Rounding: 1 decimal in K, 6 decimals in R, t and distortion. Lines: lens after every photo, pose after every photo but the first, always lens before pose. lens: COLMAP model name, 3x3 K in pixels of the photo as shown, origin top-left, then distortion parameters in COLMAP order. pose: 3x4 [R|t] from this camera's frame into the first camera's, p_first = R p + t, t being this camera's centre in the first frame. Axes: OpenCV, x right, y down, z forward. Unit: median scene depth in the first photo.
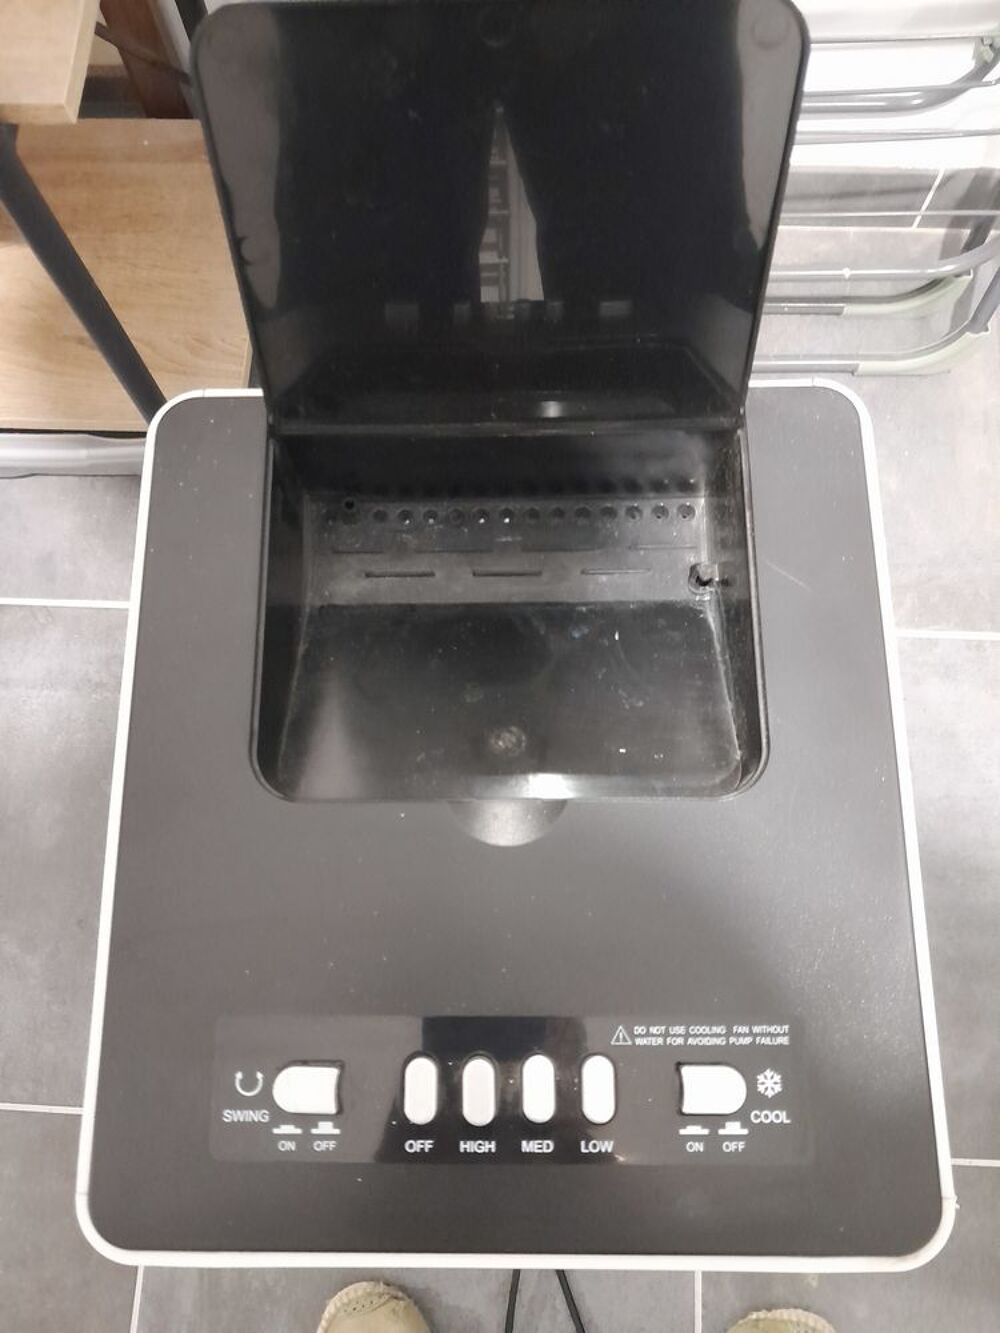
lens RADIAL K [[1057.1, 0, 502.1], [0, 1057.1, 666.6], [0, 0, 1]] dist [-0.028188, -0.015397]
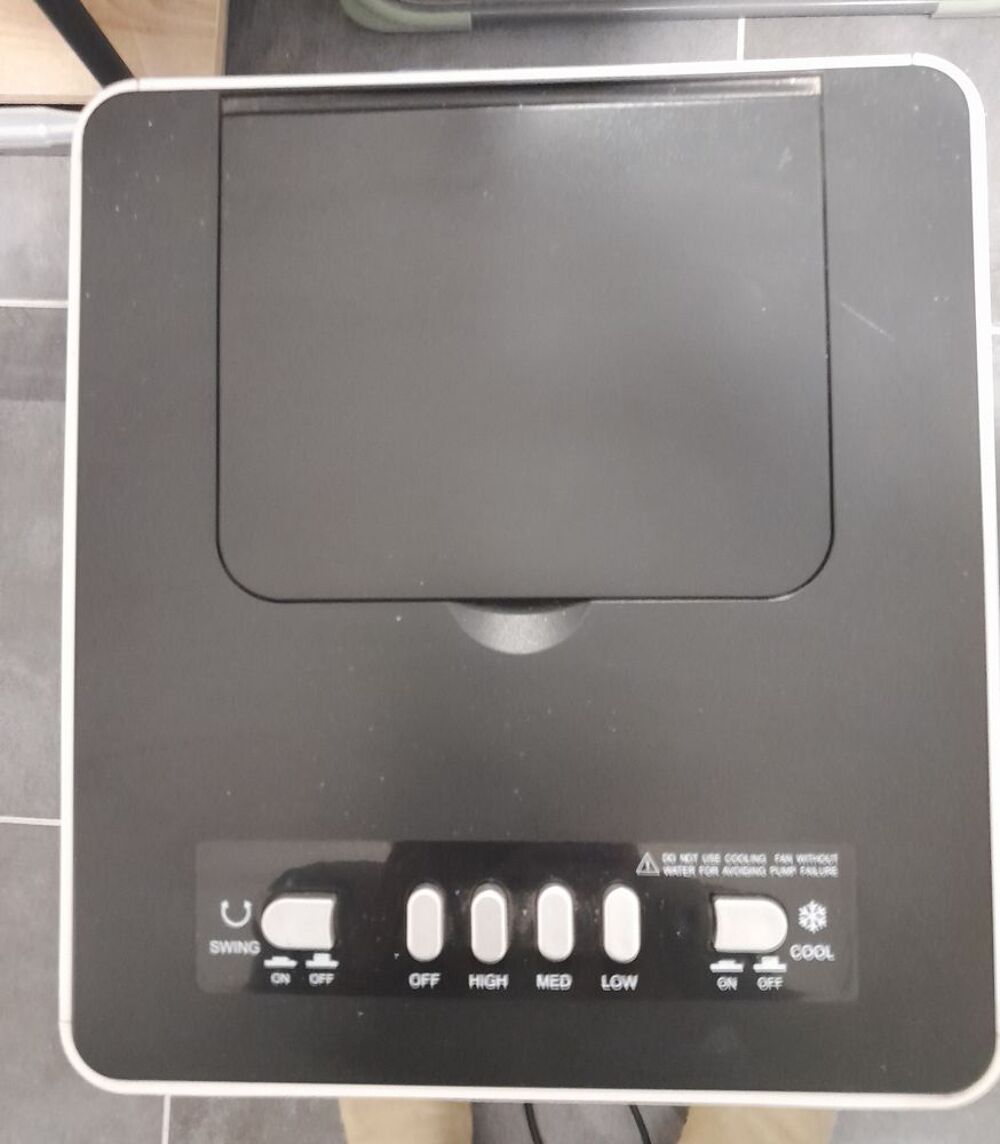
lens RADIAL K [[1048.3, 0, 499.5], [0, 1048.3, 571.4], [0, 0, 1]] dist [-0.013203, 0.000000]
pose [[0.999695, -0.002520, -0.024557, 0.009718], [0.007979, 0.974364, 0.224836, -0.093408], [0.023361, -0.224963, 0.974087, 0.190529]]
